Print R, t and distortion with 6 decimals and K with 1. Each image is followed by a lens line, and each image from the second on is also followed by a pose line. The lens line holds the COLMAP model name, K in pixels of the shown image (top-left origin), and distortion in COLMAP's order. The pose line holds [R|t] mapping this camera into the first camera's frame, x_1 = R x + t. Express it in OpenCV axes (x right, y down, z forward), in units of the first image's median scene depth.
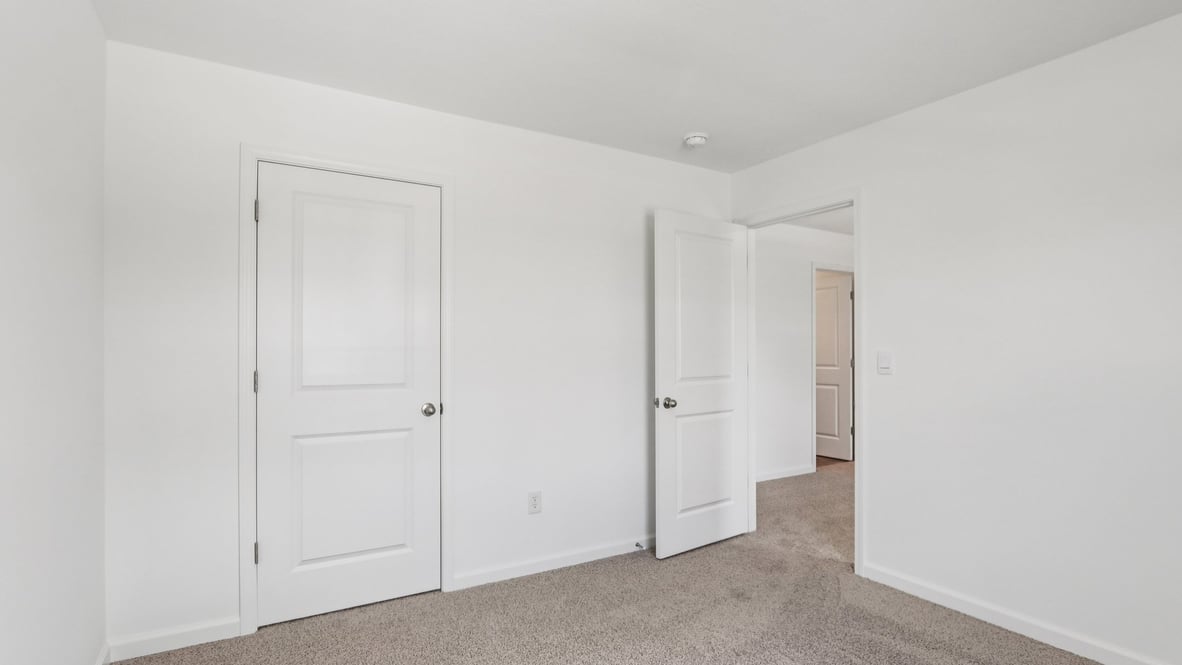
lens RADIAL K [[532.1, 0, 591.0], [0, 532.1, 332.5], [0, 0, 1]] dist [-0.047641, 0.000126]
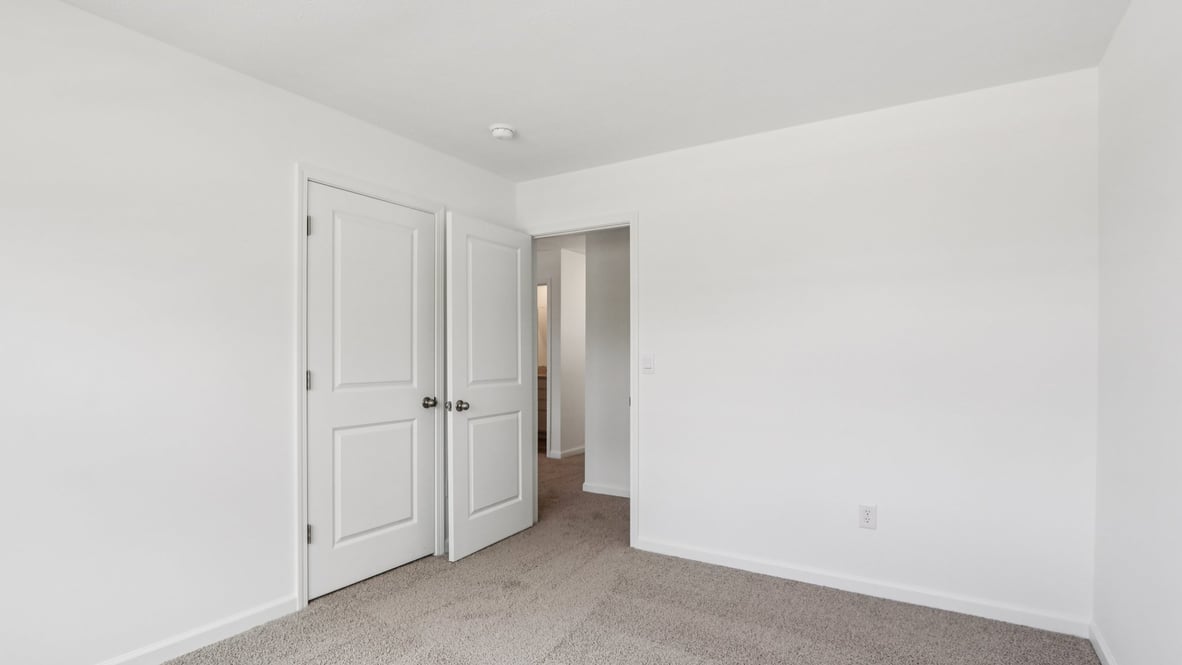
lens RADIAL K [[561.9, 0, 587.6], [0, 561.9, 351.2], [0, 0, 1]] dist [-0.018758, 0.000295]
pose [[0.899660, -0.003552, 0.436578, -0.102460], [-0.008955, 0.999606, 0.026588, -0.000918], [-0.436500, -0.027829, 0.899274, -0.054456]]
